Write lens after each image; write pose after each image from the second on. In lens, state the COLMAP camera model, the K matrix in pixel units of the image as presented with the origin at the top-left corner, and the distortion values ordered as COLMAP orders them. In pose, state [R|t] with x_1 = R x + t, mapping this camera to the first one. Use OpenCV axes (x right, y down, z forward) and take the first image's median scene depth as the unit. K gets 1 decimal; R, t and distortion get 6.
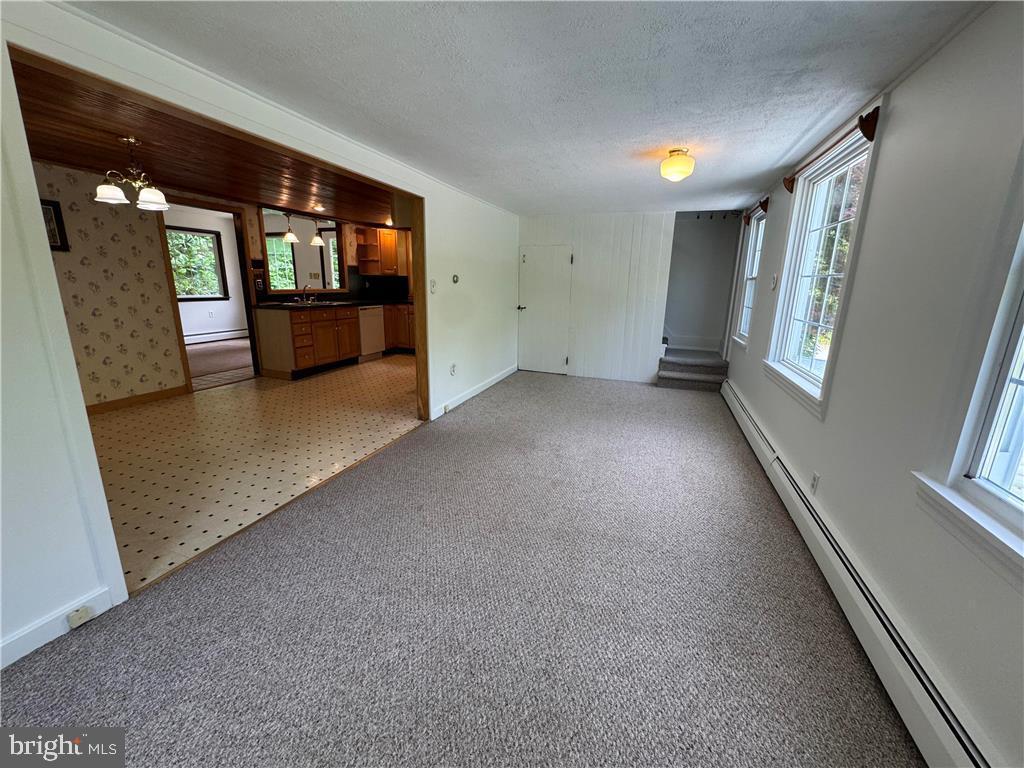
lens RADIAL K [[410.2, 0, 512.8], [0, 410.2, 382.4], [0, 0, 1]] dist [-0.004010, 0.000303]
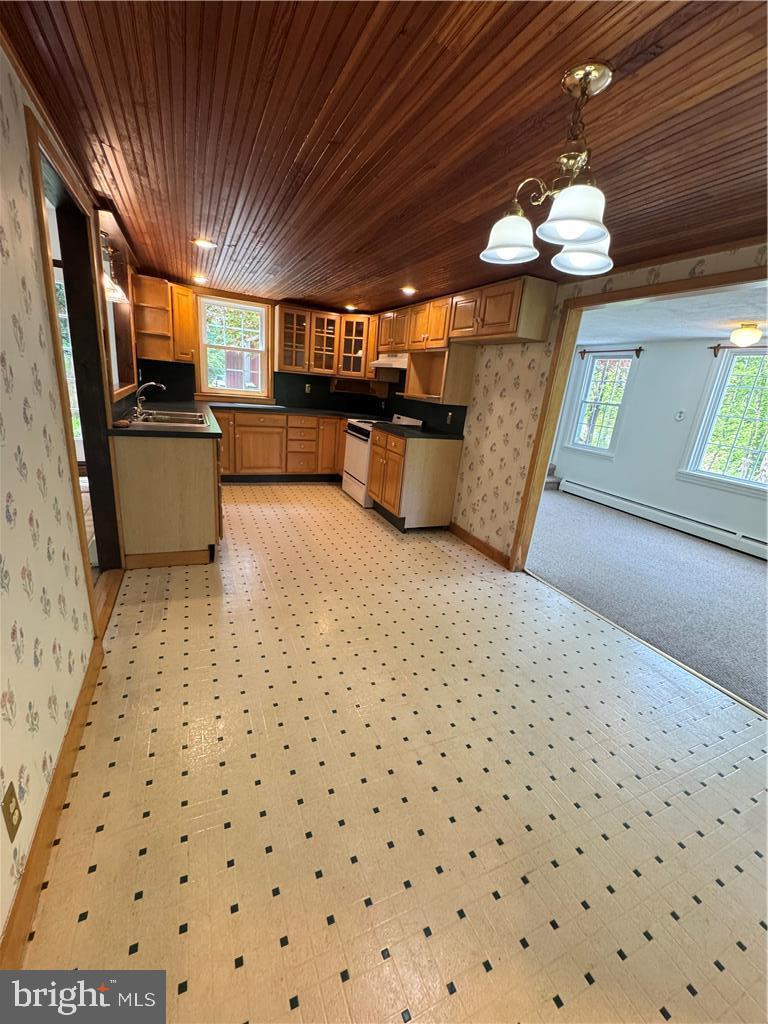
lens RADIAL K [[410.2, 0, 384.2], [0, 410.2, 510.5], [0, 0, 1]] dist [-0.004010, 0.000303]
pose [[0.718684, -0.159574, 0.676778, -0.944445], [0.084621, 0.986148, 0.142659, -0.173685], [-0.690168, -0.045257, 0.722232, 0.558564]]
